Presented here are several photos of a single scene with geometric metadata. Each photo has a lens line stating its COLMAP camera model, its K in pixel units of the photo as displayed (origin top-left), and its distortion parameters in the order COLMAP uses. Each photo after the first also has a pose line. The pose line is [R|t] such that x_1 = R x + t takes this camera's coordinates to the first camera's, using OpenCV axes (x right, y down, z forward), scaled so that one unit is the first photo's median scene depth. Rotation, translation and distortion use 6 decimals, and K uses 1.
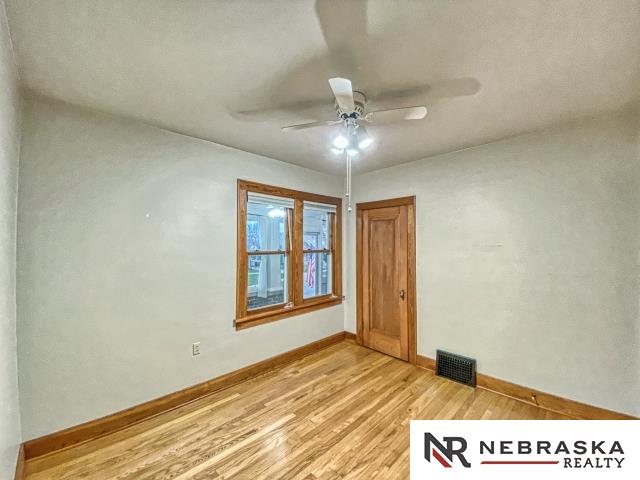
lens RADIAL K [[258.7, 0, 317.3], [0, 258.7, 240.2], [0, 0, 1]] dist [0.036645, -0.029218]
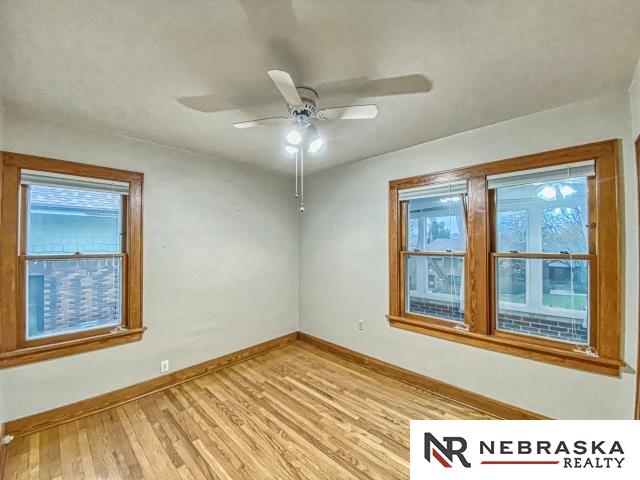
lens RADIAL K [[263.6, 0, 320.0], [0, 263.6, 240.0], [0, 0, 1]] dist [0.027302, -0.017974]
pose [[0.039213, -0.012017, -0.999159, 0.763101], [0.020243, 0.999732, -0.011229, 0.007000], [0.999026, -0.019785, 0.039446, 0.696259]]
